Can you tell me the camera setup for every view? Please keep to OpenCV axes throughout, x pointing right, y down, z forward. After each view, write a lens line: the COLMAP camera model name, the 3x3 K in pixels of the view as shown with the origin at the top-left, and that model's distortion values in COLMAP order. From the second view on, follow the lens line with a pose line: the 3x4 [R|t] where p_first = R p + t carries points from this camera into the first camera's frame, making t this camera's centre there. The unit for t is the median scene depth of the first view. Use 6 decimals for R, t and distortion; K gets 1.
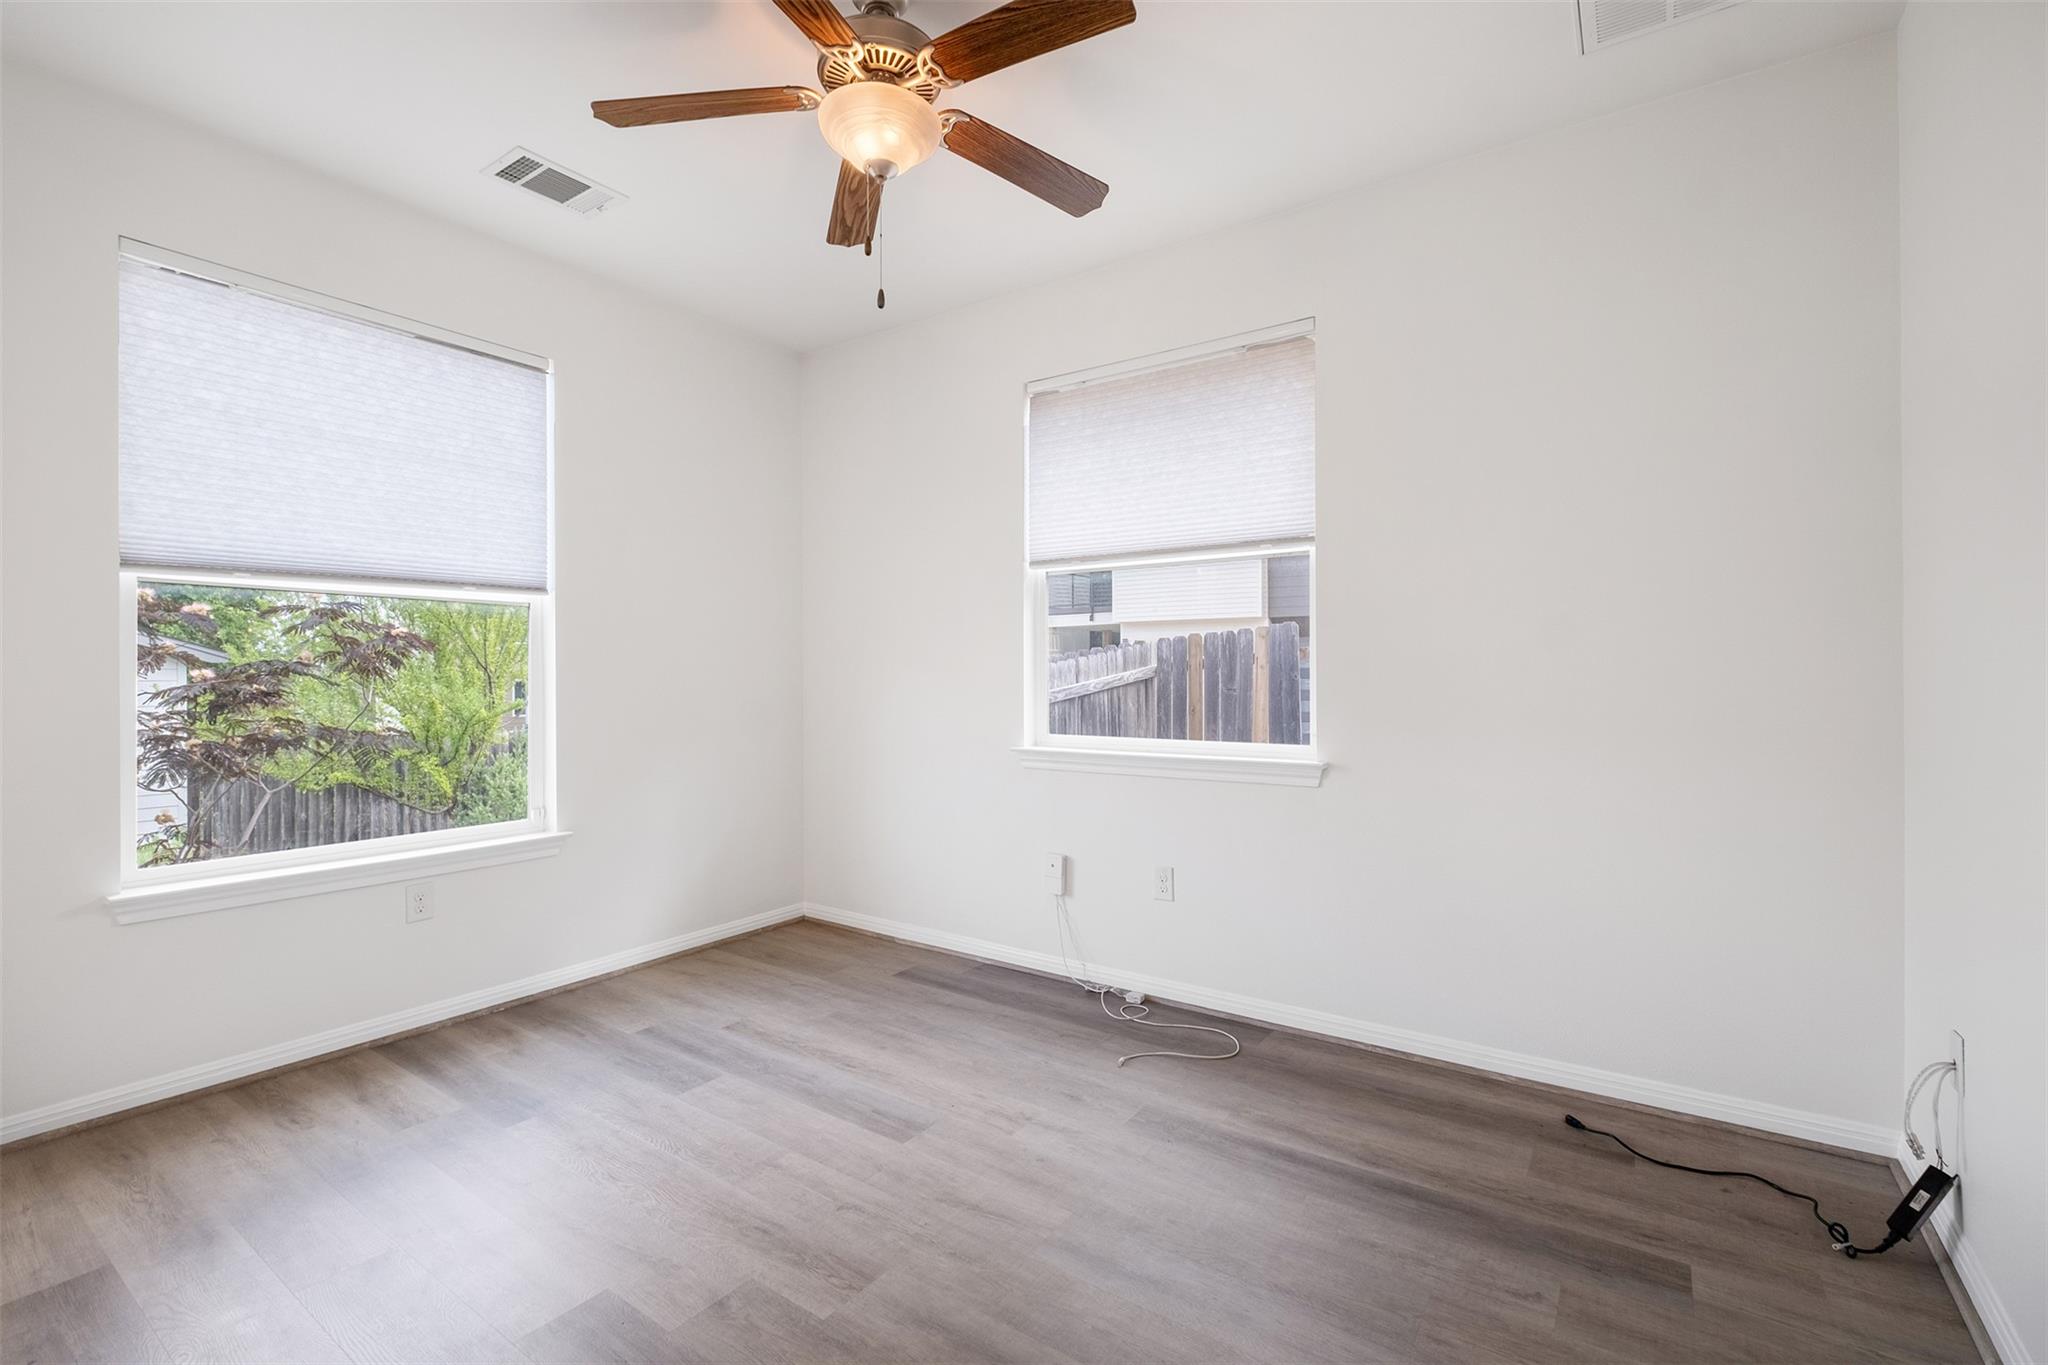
lens RADIAL K [[889.6, 0, 1027.2], [0, 889.6, 668.0], [0, 0, 1]] dist [-0.000668, -0.006022]
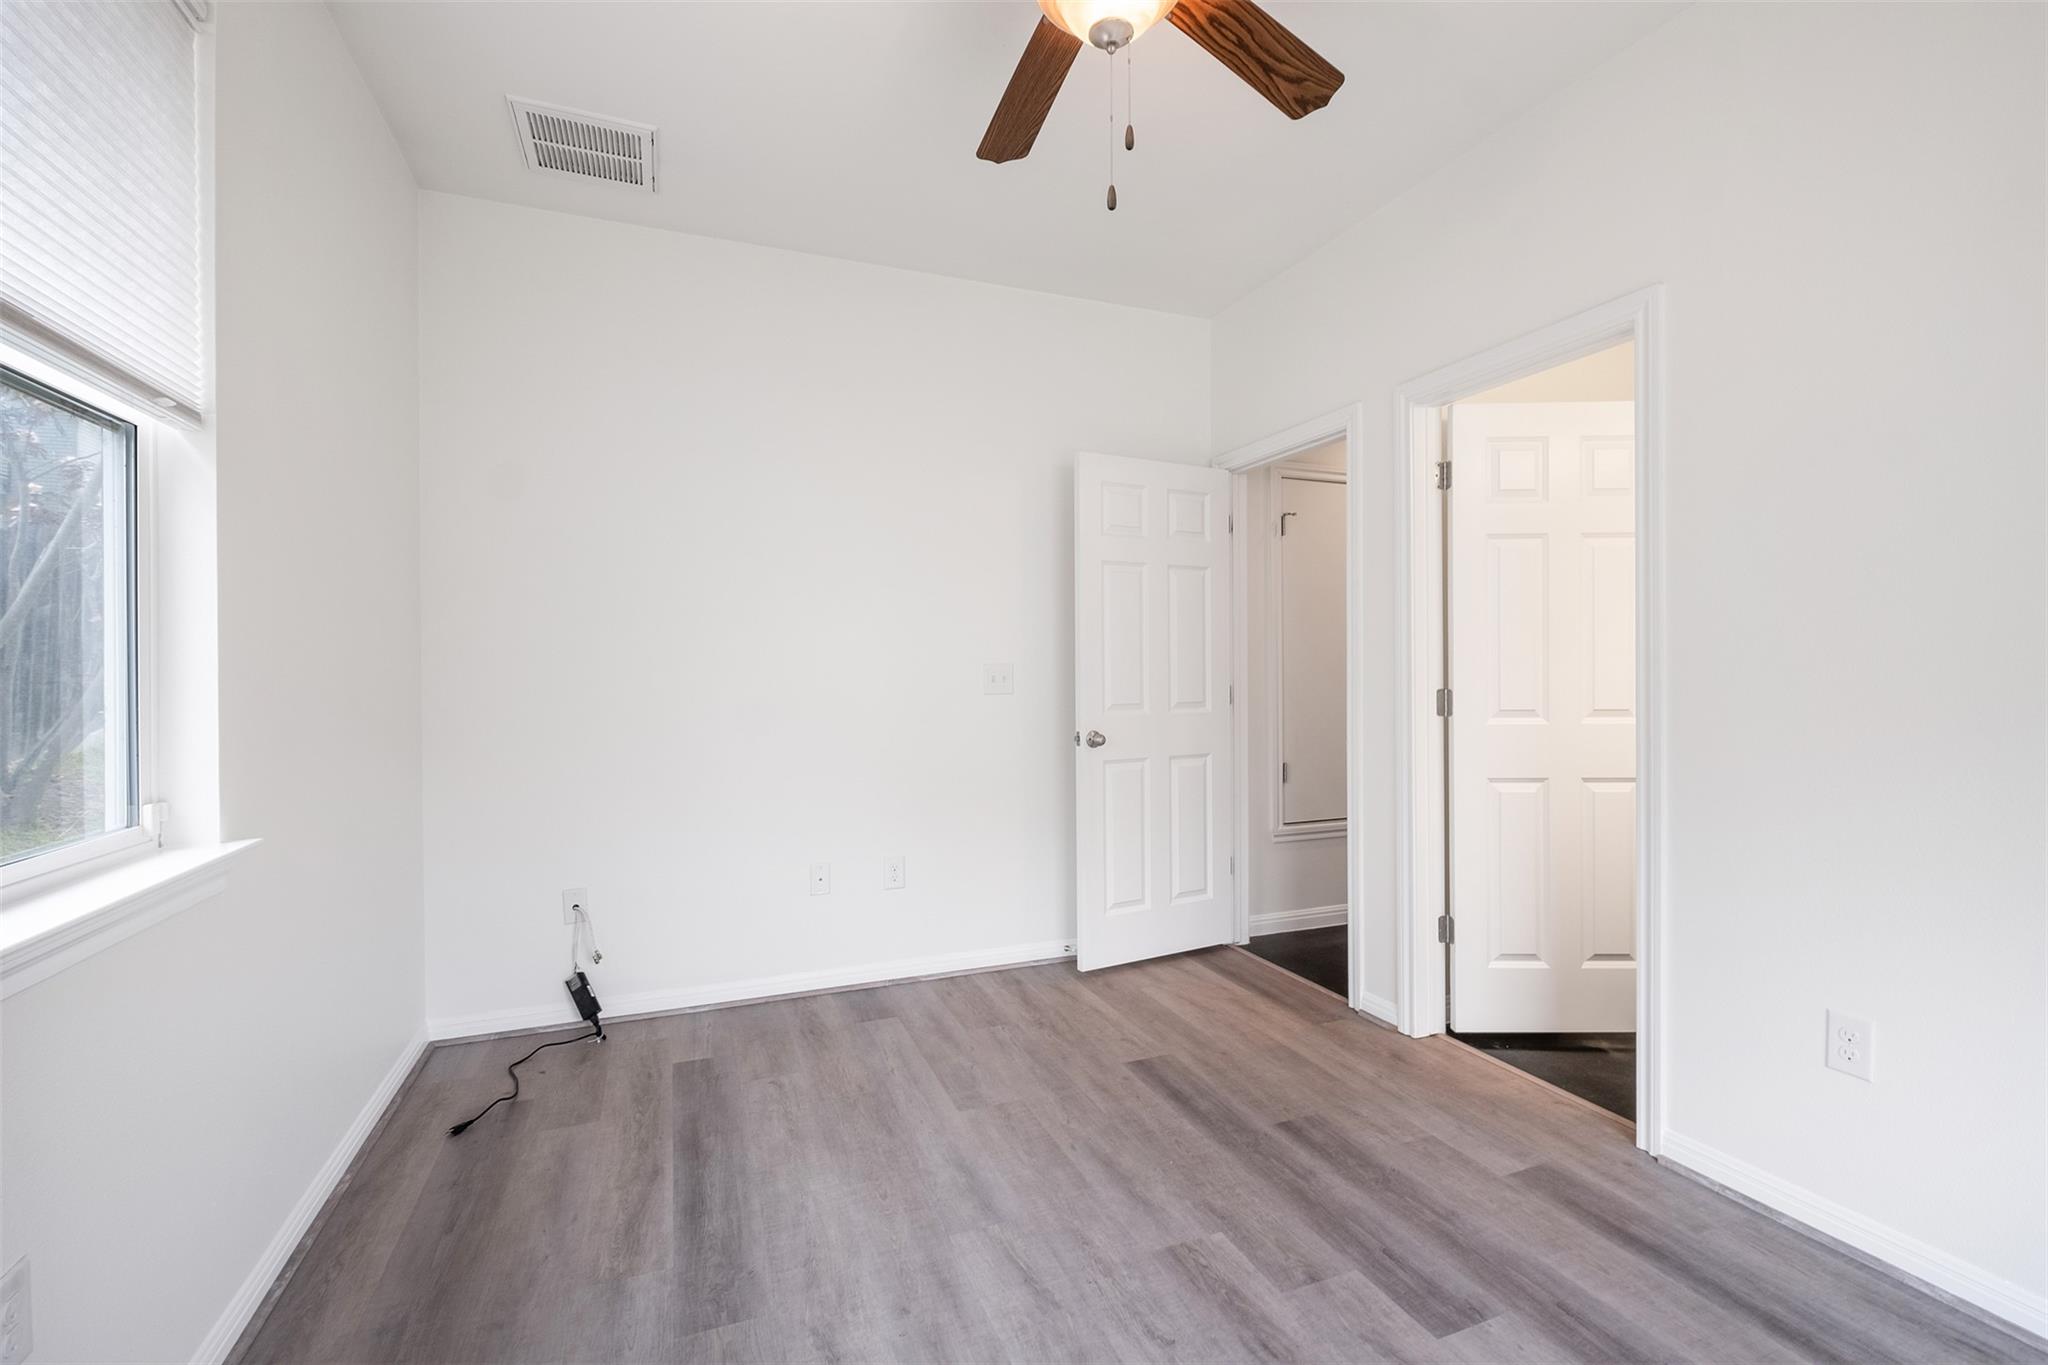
lens RADIAL K [[889.6, 0, 1027.2], [0, 889.6, 668.0], [0, 0, 1]] dist [-0.000668, -0.006022]
pose [[-0.831140, 0.007275, 0.556016, -0.580676], [0.003451, 0.999963, -0.007926, 0.008565], [-0.556053, -0.004669, -0.831134, 1.830640]]
